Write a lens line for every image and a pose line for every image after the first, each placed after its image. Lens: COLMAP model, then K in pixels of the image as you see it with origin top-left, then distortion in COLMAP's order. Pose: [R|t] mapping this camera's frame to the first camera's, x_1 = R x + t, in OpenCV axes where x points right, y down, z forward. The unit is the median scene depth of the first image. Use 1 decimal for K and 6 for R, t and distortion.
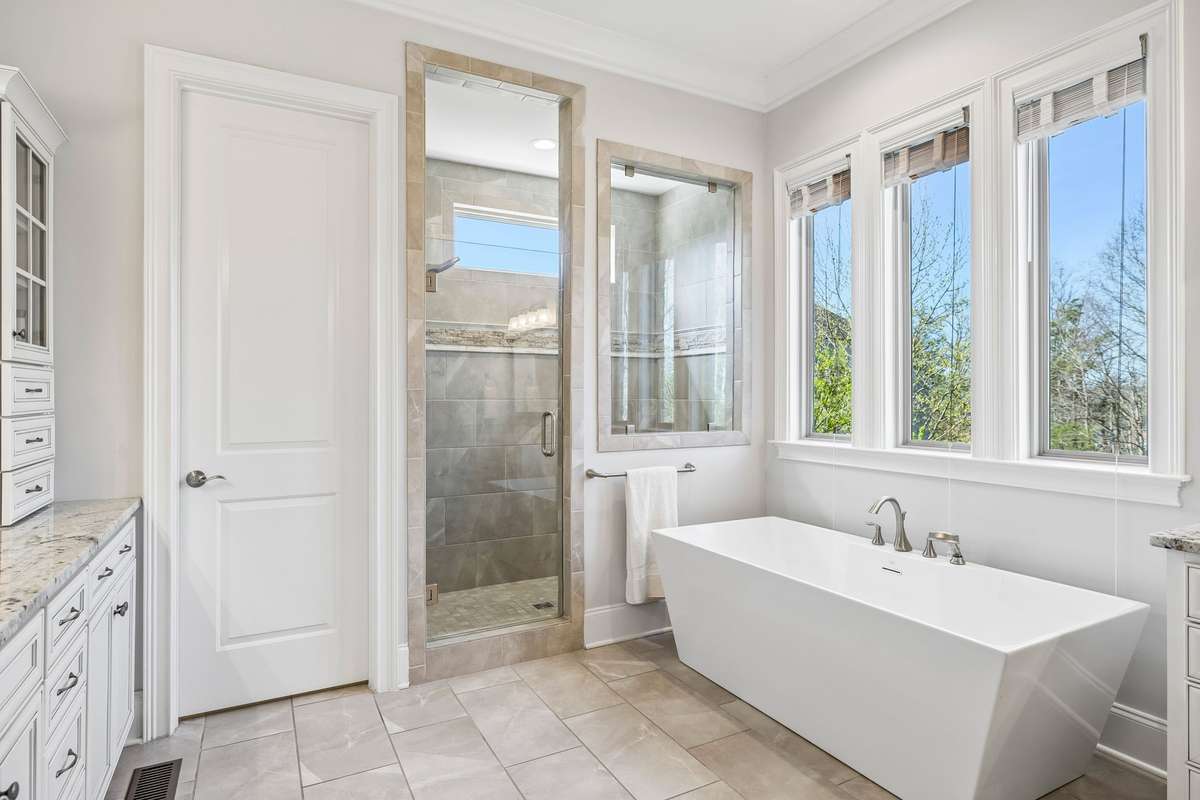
lens RADIAL K [[642.0, 0, 597.8], [0, 642.0, 386.4], [0, 0, 1]] dist [-0.000305, -0.000716]
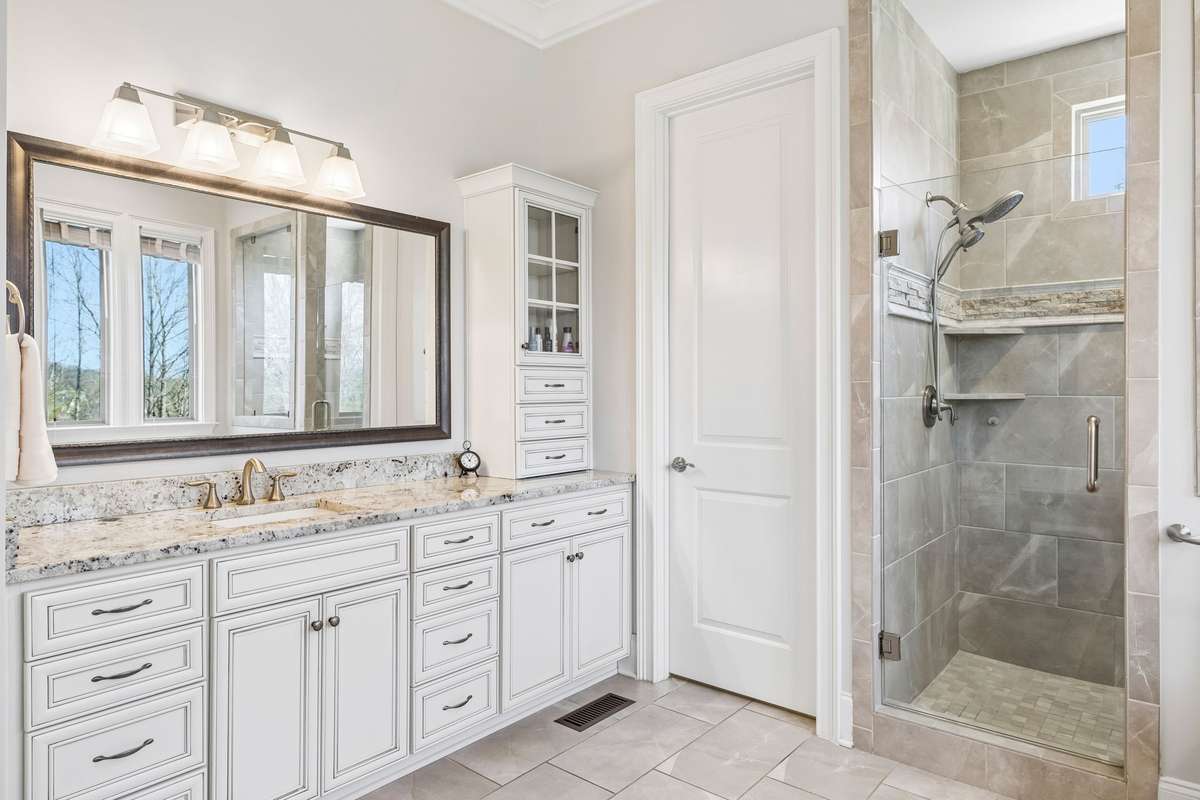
lens RADIAL K [[729.4, 0, 598.1], [0, 729.4, 383.9], [0, 0, 1]] dist [0.001221, 0.000950]
pose [[0.372650, -0.004497, -0.927961, 0.447624], [0.011927, 0.999929, -0.000056, 0.002800], [0.927895, -0.011047, 0.372677, 0.362378]]
